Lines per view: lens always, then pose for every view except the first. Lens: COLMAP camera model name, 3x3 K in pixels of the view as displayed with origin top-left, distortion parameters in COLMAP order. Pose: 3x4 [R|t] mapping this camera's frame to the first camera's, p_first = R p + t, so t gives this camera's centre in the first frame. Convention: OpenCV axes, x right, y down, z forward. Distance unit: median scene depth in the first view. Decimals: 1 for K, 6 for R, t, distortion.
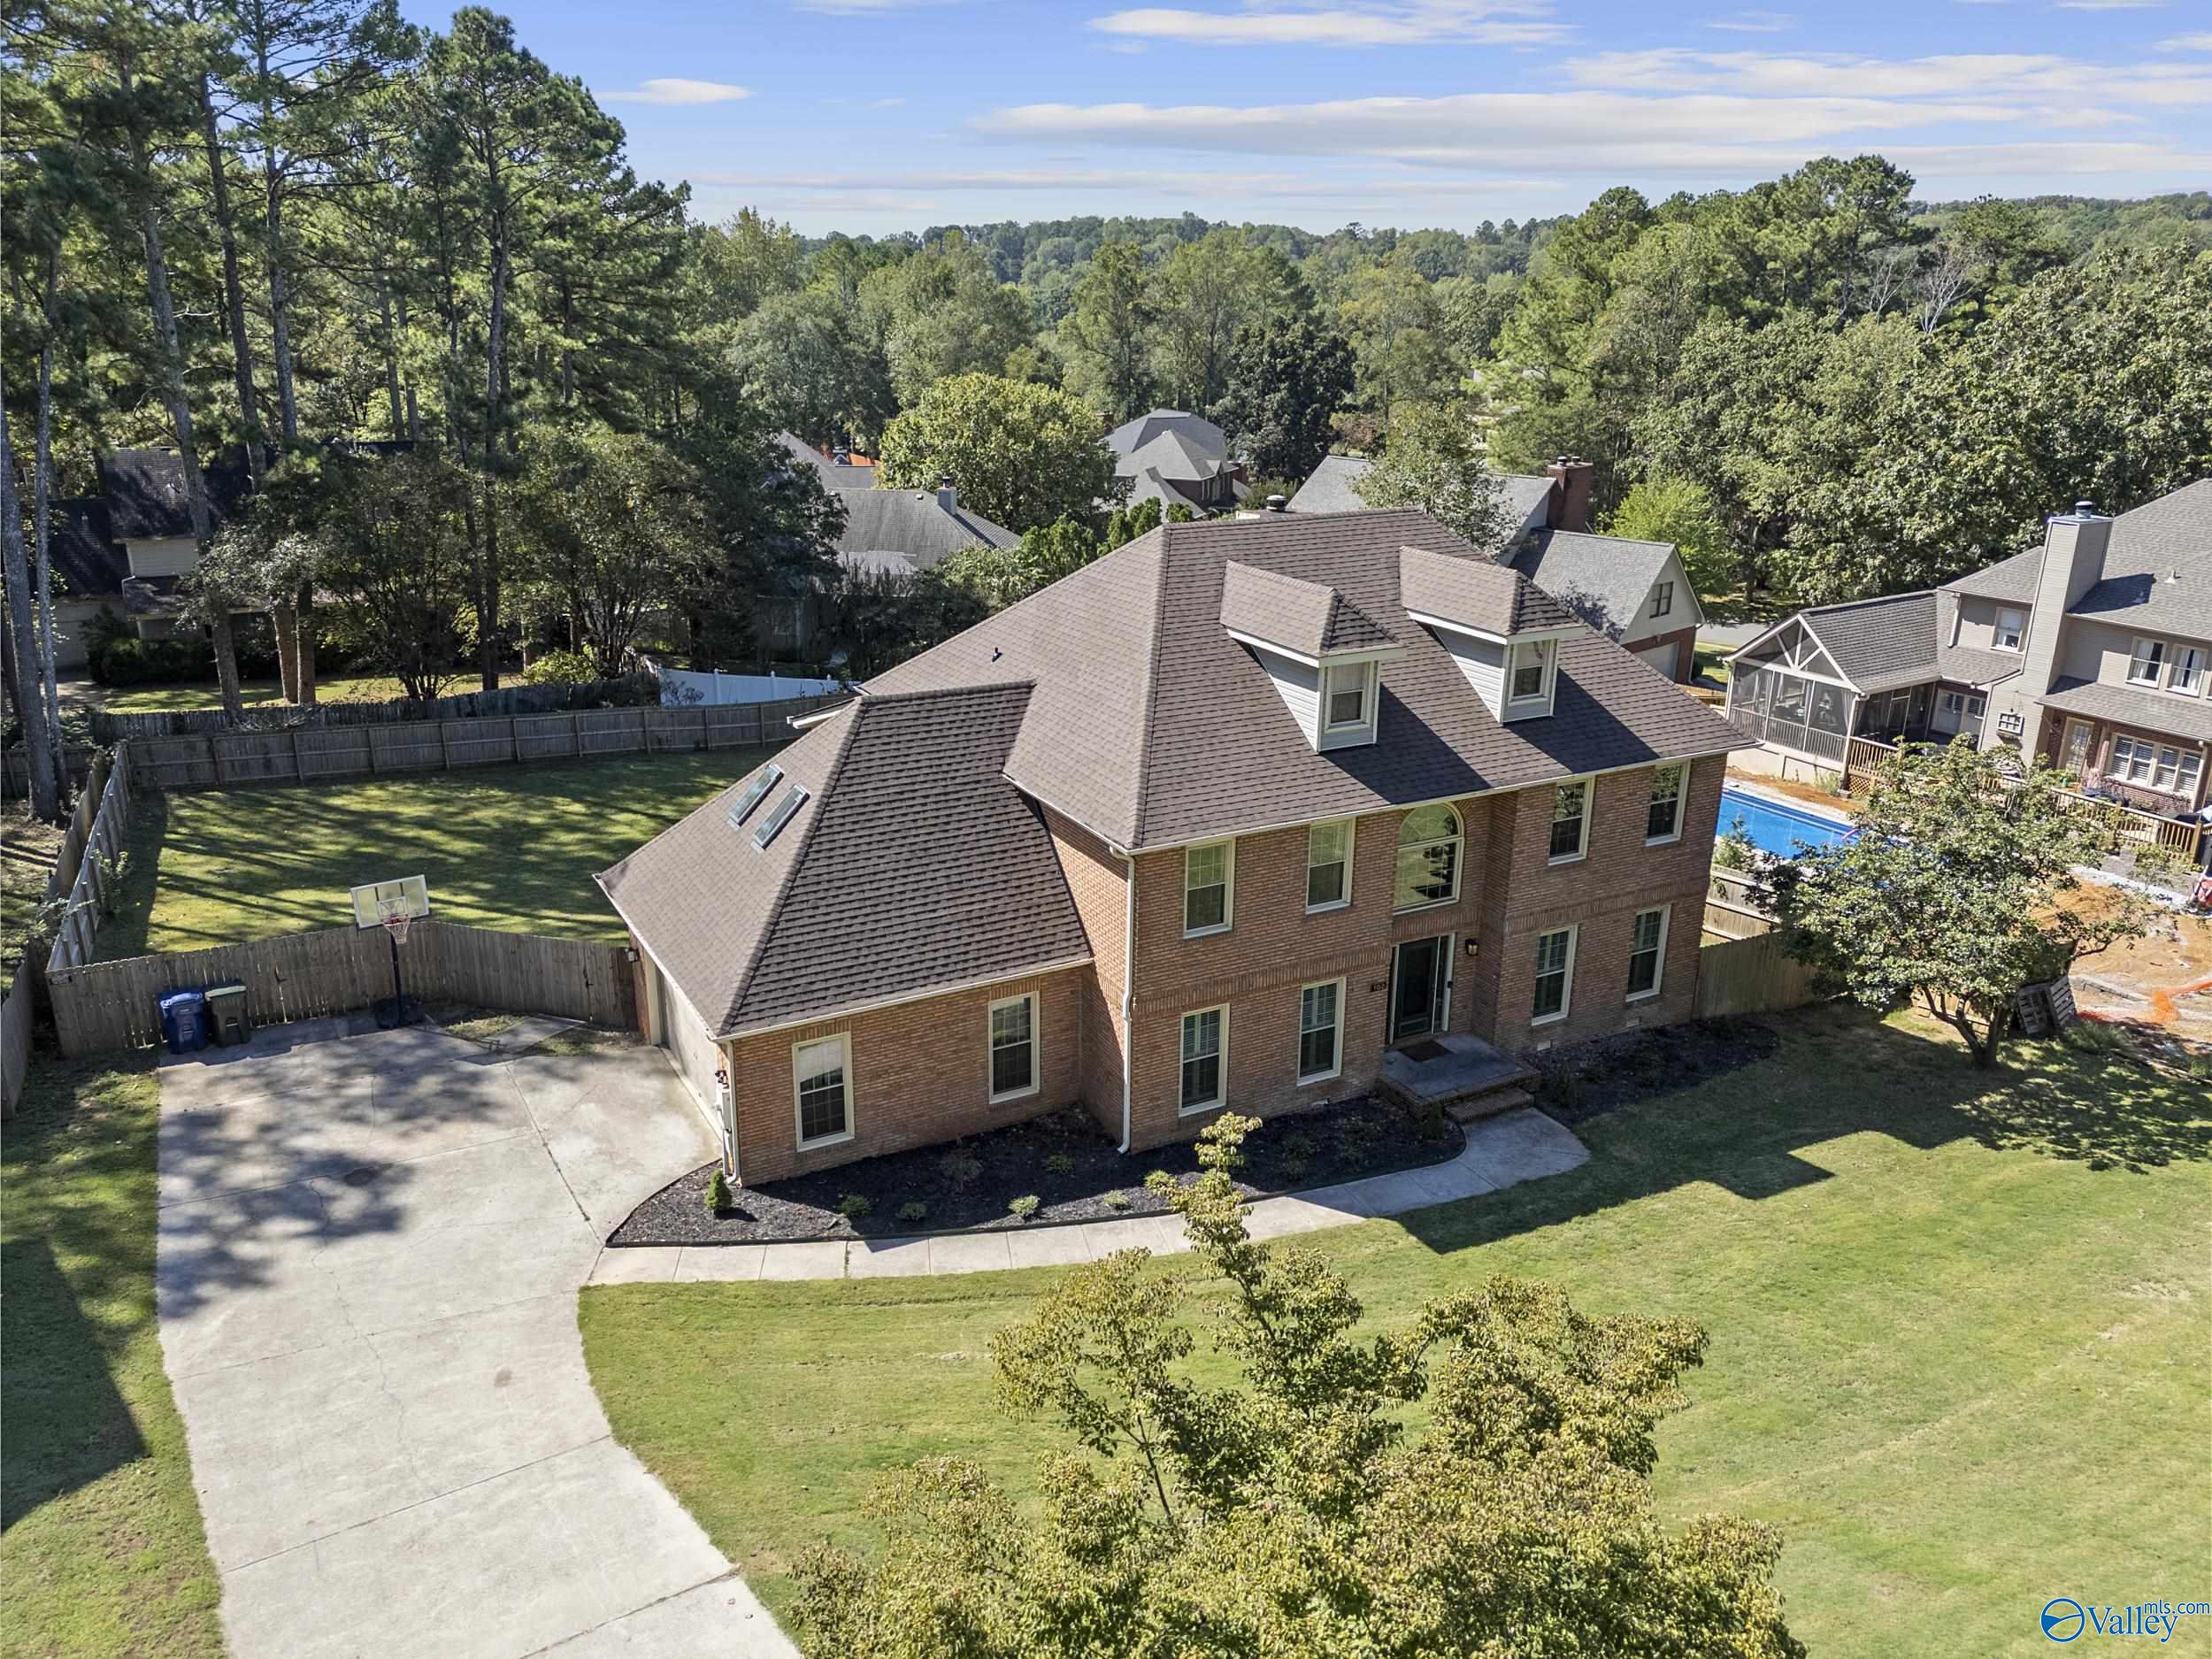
lens RADIAL K [[1607.9, 0, 1116.5], [0, 1607.9, 823.8], [0, 0, 1]] dist [0.085782, -0.088105]
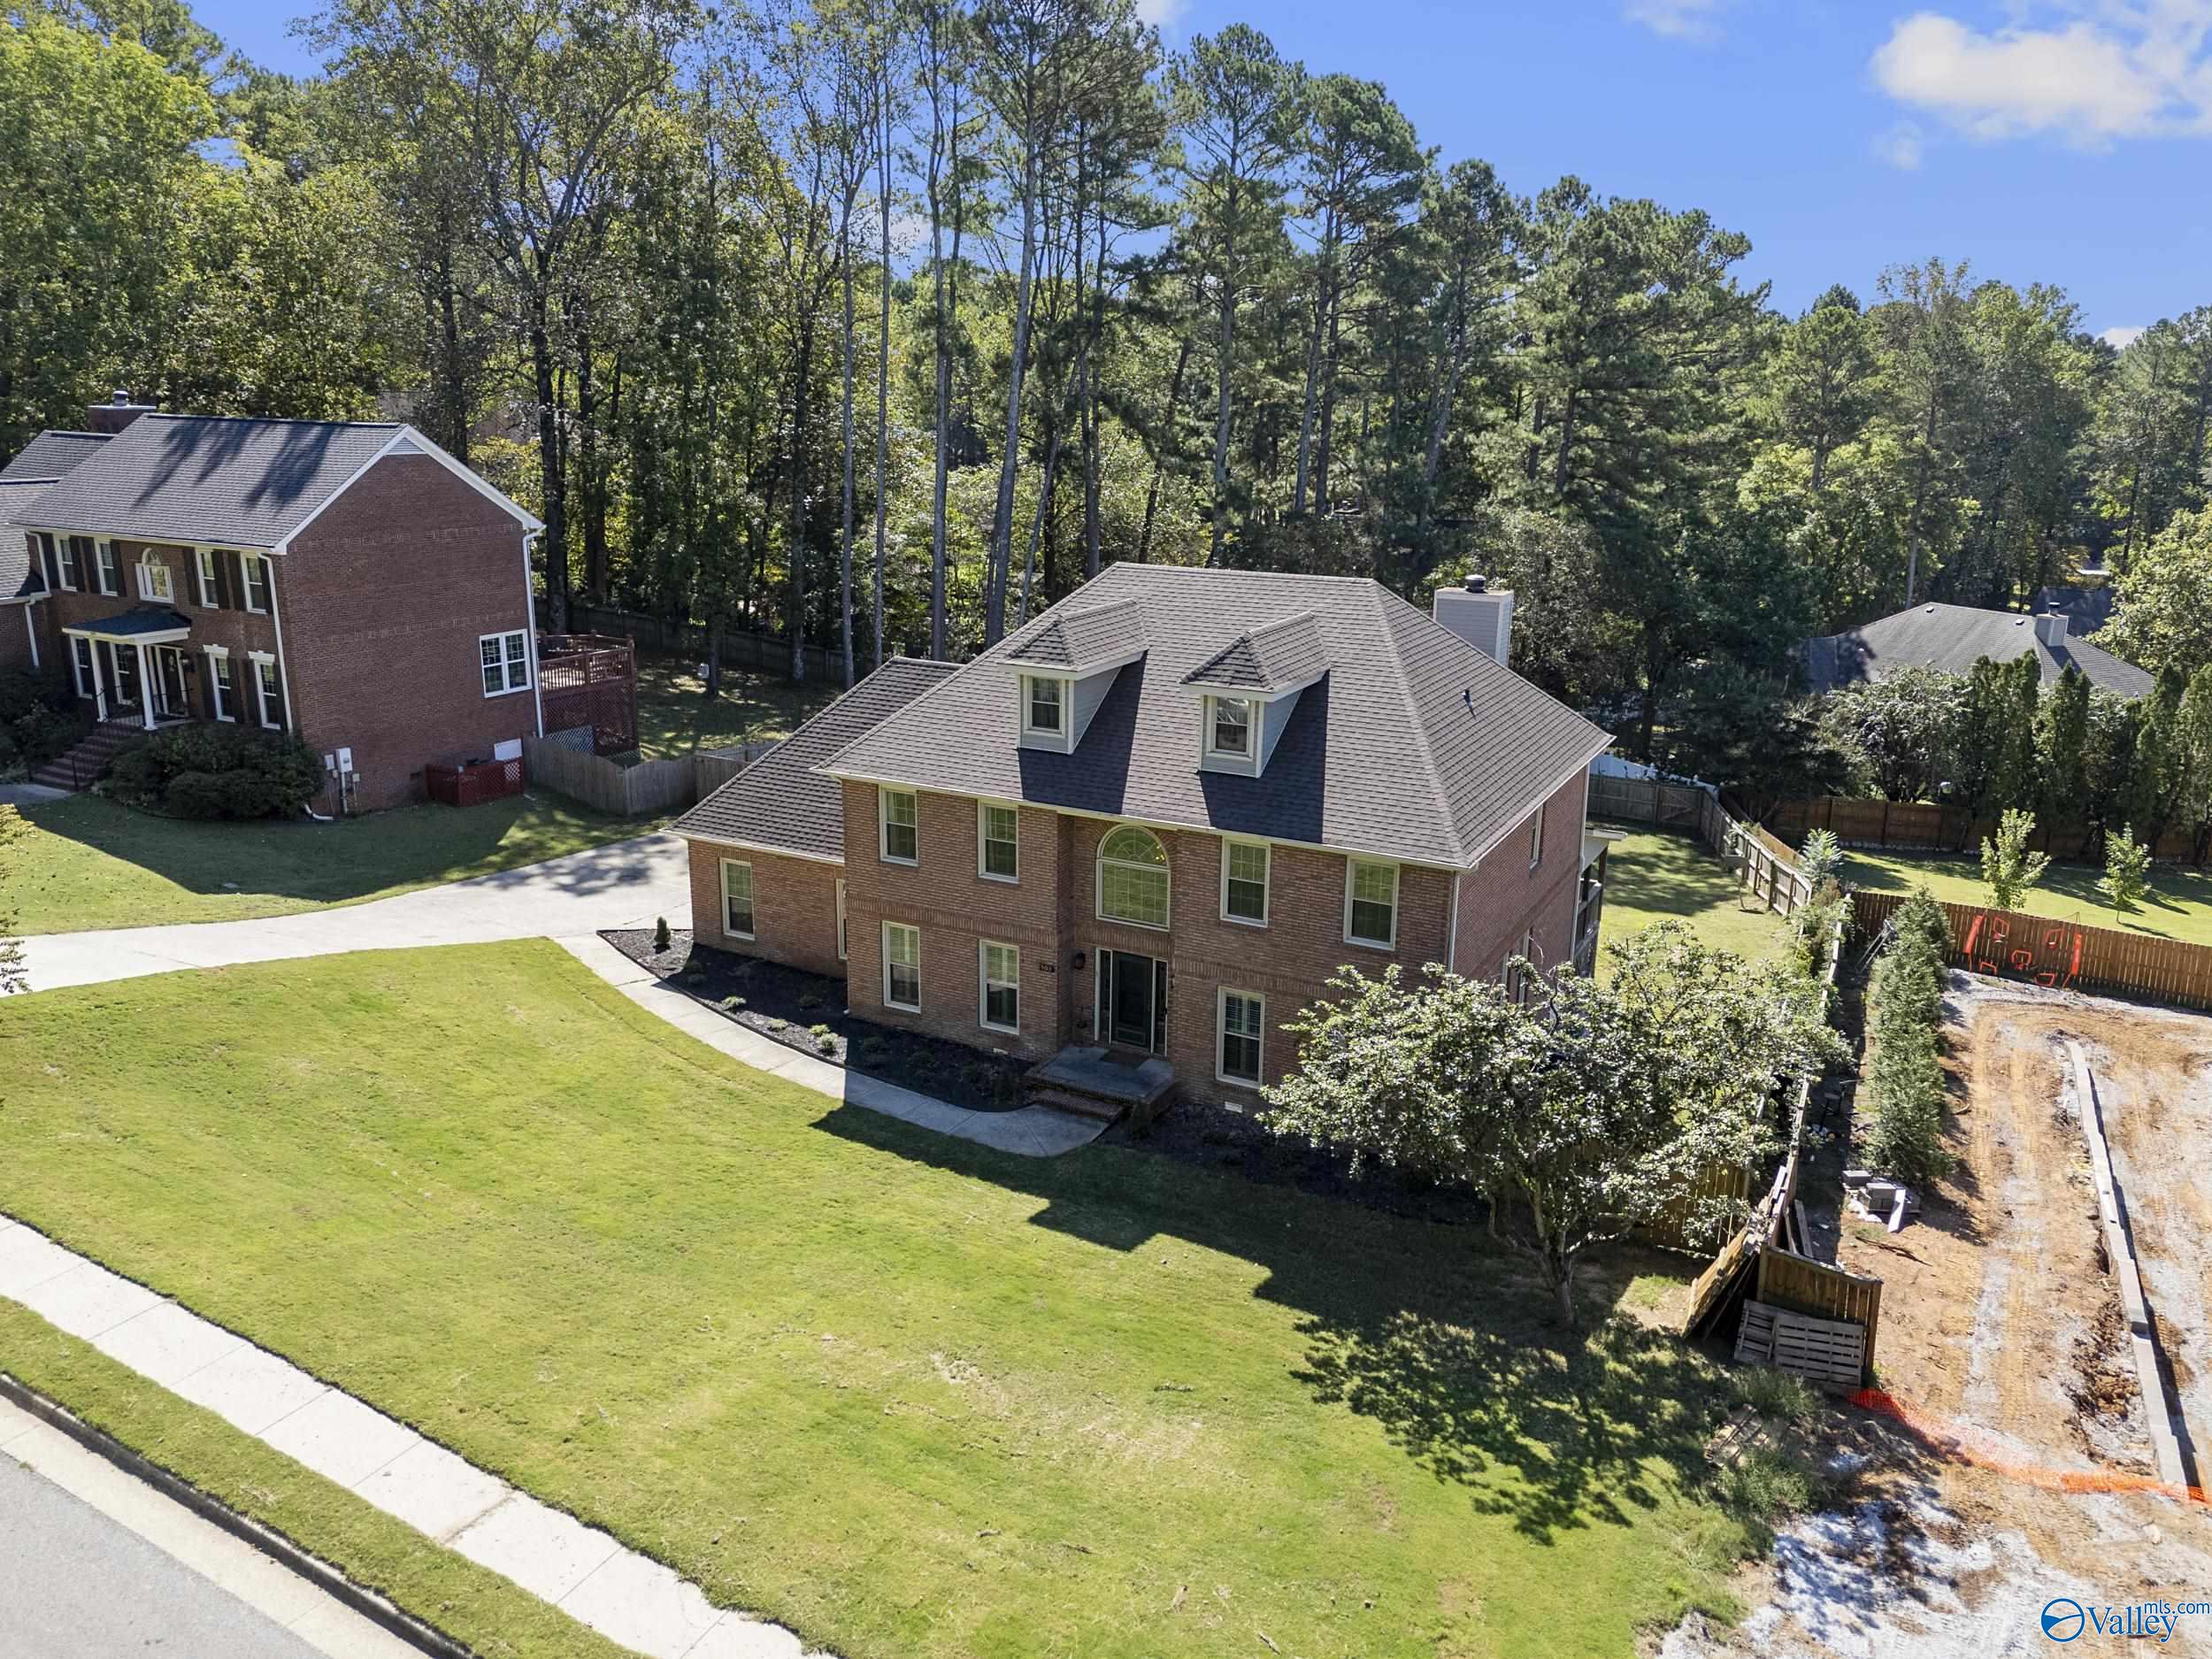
lens RADIAL K [[1607.9, 0, 1116.5], [0, 1607.9, 823.8], [0, 0, 1]] dist [0.085782, -0.088105]
pose [[0.555319, 0.216629, -0.802927, 1.079954], [-0.271207, 0.959869, 0.071400, -0.090612], [0.786172, 0.178110, 0.591785, 0.355480]]
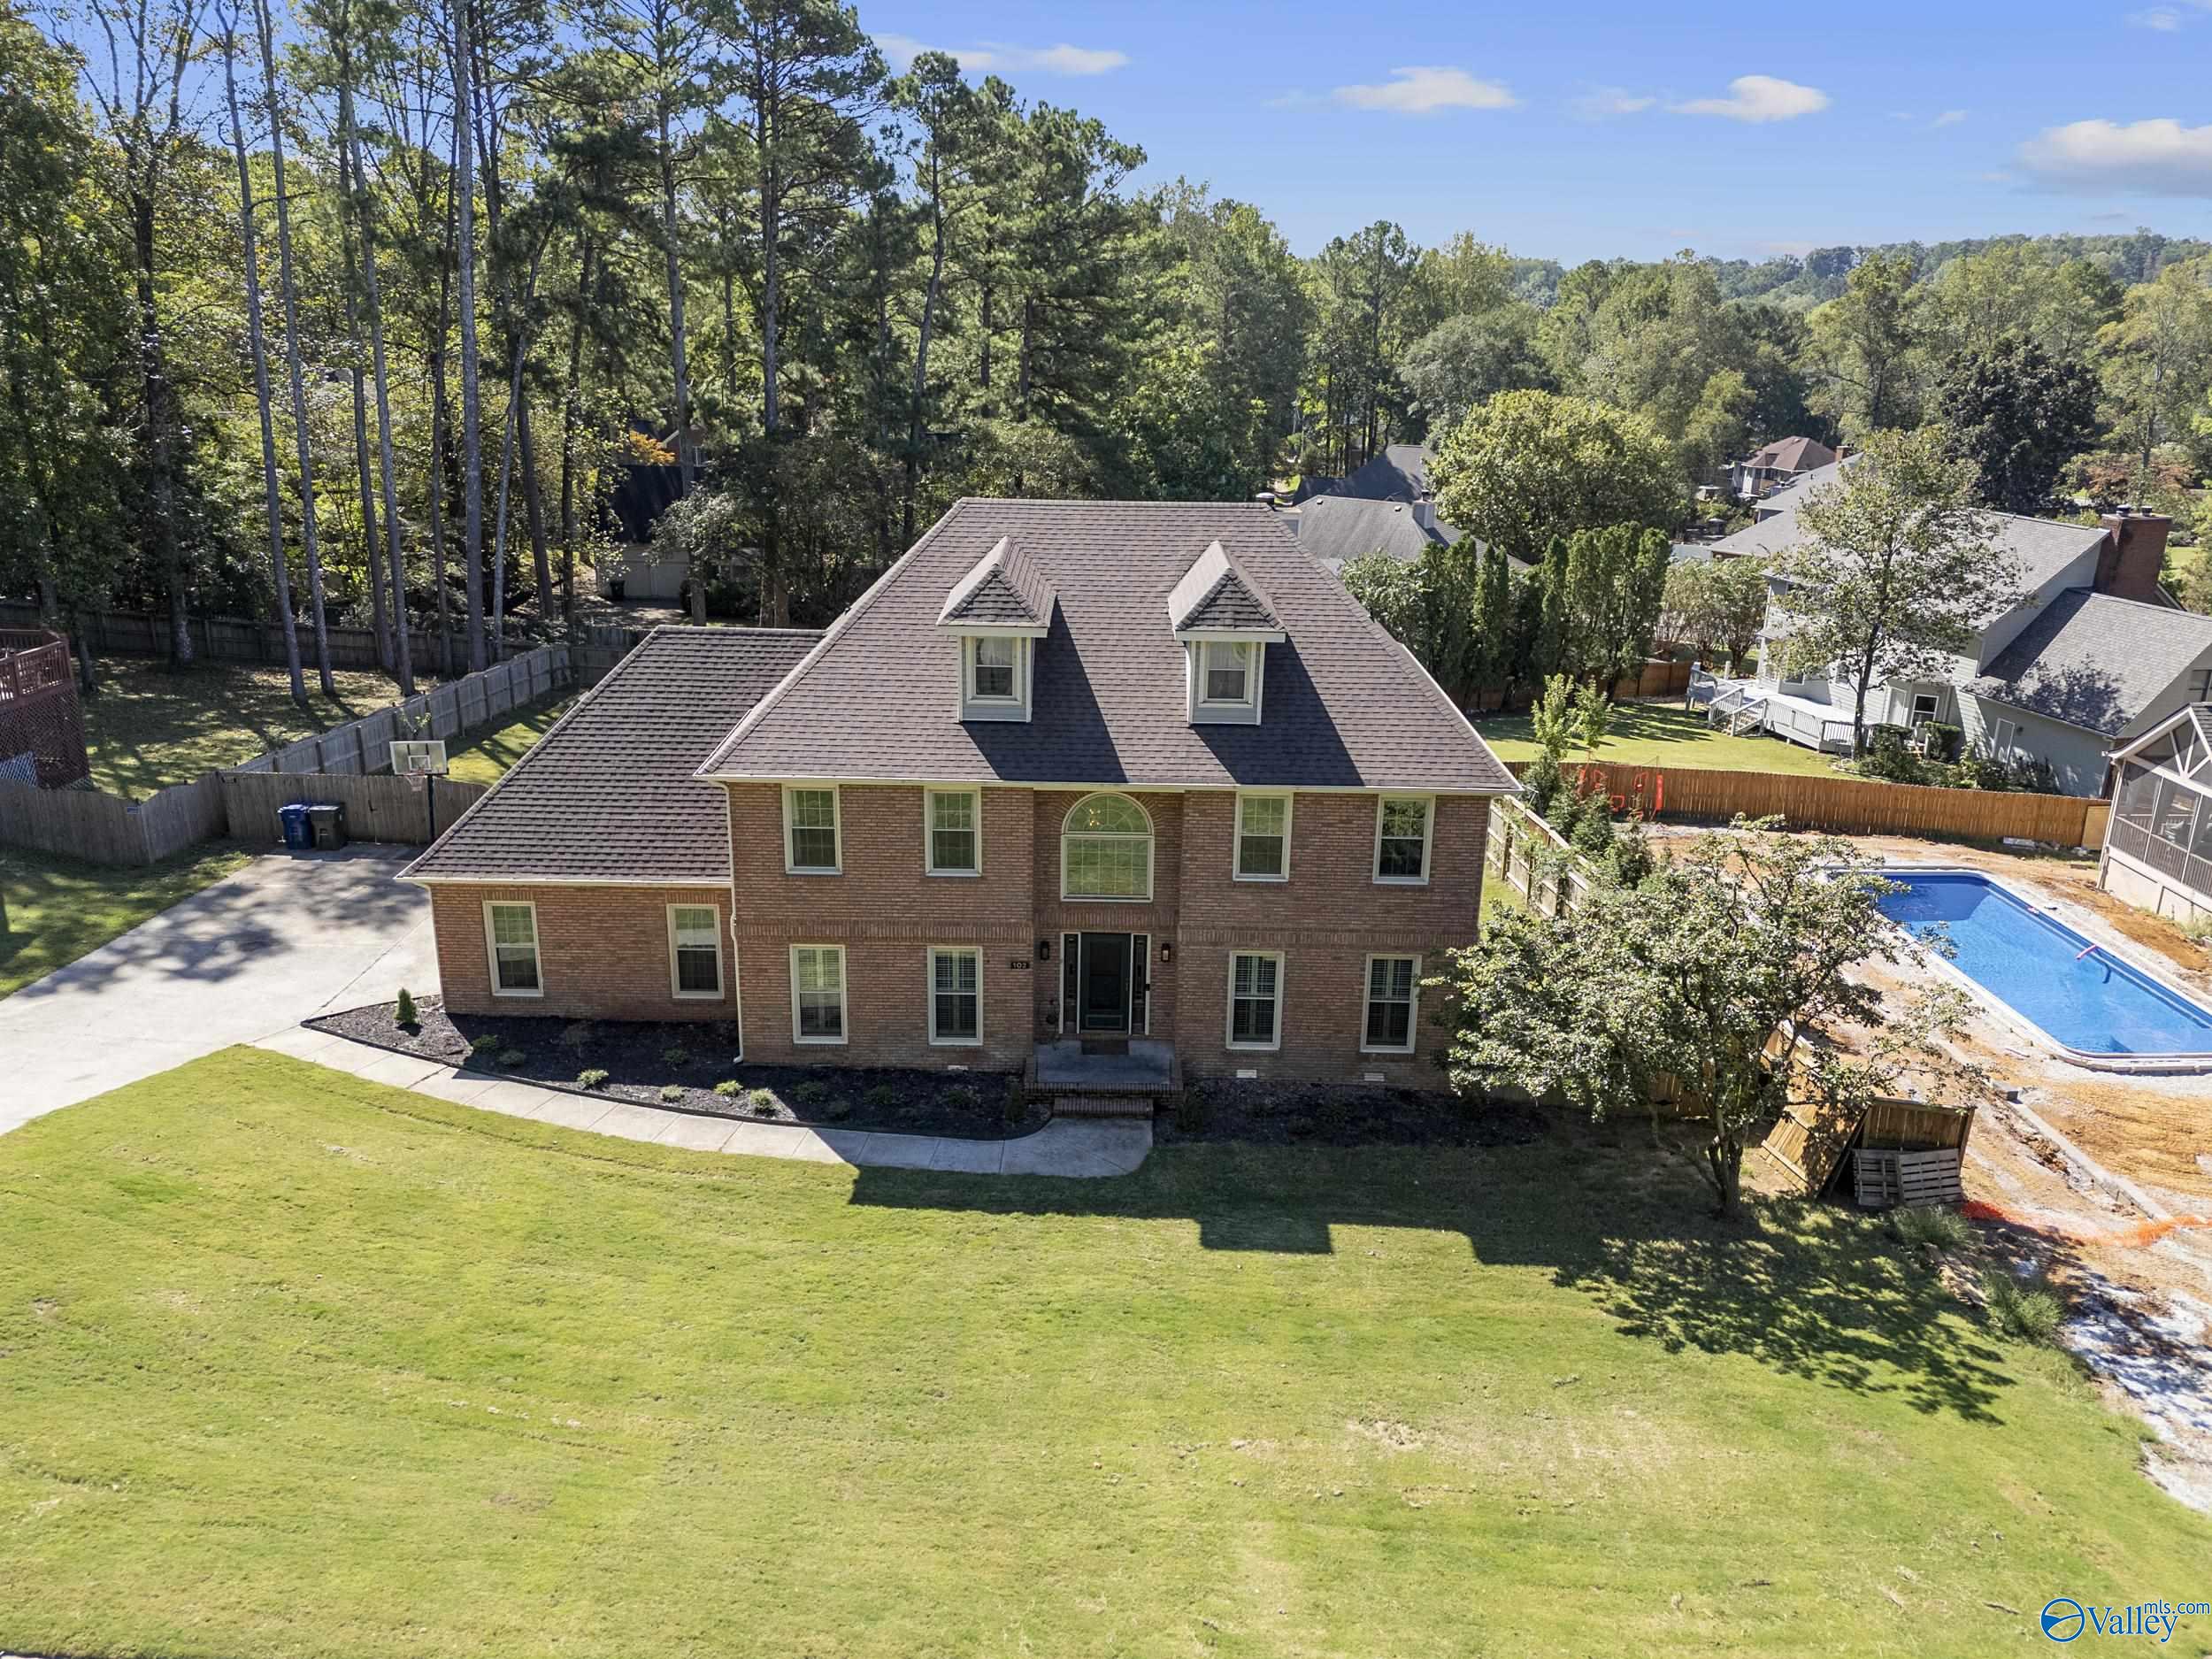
lens RADIAL K [[1607.9, 0, 1116.5], [0, 1607.9, 823.8], [0, 0, 1]] dist [0.085782, -0.088105]
pose [[0.877461, 0.152972, -0.454601, 0.659509], [-0.159946, 0.986850, 0.023347, -0.018579], [0.452194, 0.052225, 0.890389, 0.133610]]
